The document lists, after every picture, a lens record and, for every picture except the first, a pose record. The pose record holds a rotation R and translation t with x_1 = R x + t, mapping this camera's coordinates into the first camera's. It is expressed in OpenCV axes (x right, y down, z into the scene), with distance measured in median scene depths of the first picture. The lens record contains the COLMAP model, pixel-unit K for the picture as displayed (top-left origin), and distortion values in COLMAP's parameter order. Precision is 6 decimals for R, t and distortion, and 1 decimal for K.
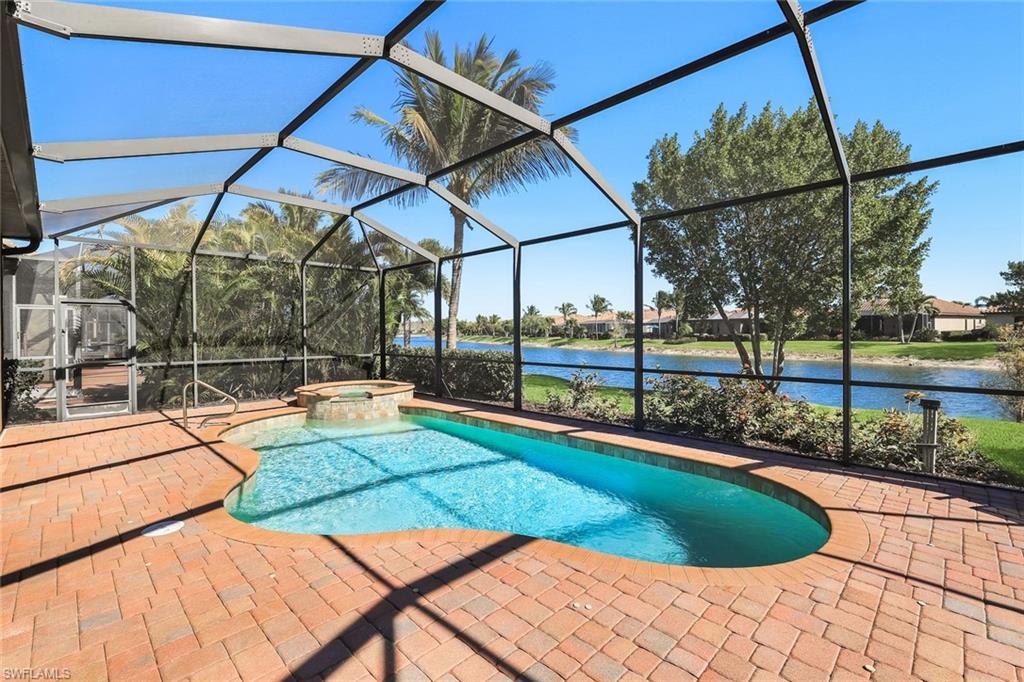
lens RADIAL K [[456.7, 0, 511.0], [0, 456.7, 333.0], [0, 0, 1]] dist [-0.003798, -0.000395]
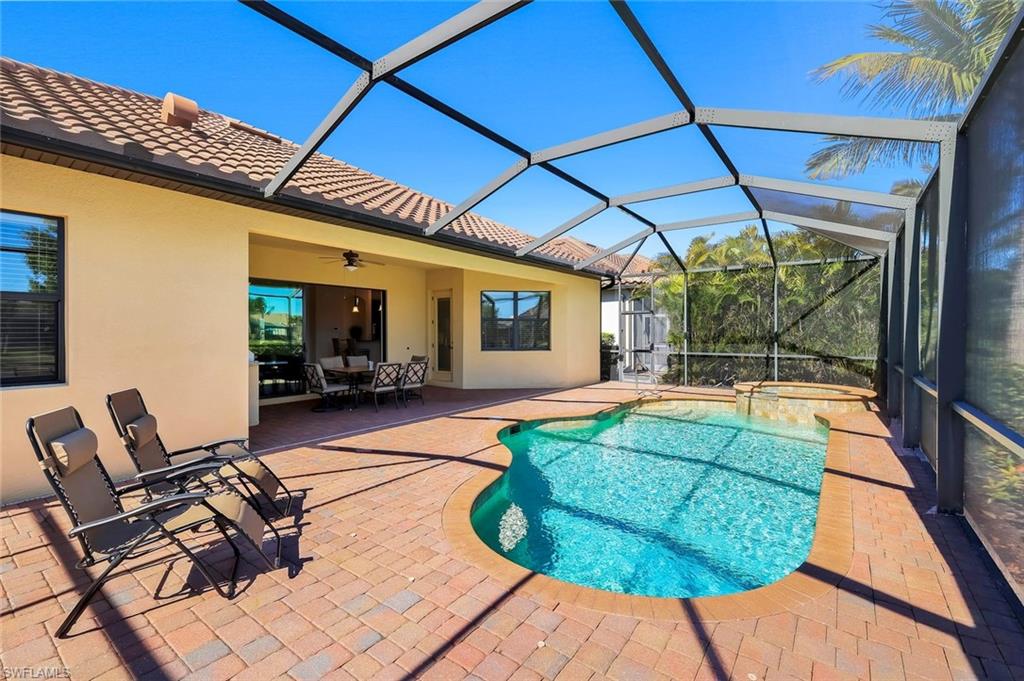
lens RADIAL K [[450.2, 0, 513.3], [0, 450.2, 334.5], [0, 0, 1]] dist [0.003827, 0.000144]
pose [[0.140190, 0.012204, -0.990049, 0.493604], [-0.002450, 0.999925, 0.011979, -0.005943], [0.990122, 0.000746, 0.140210, 0.257407]]
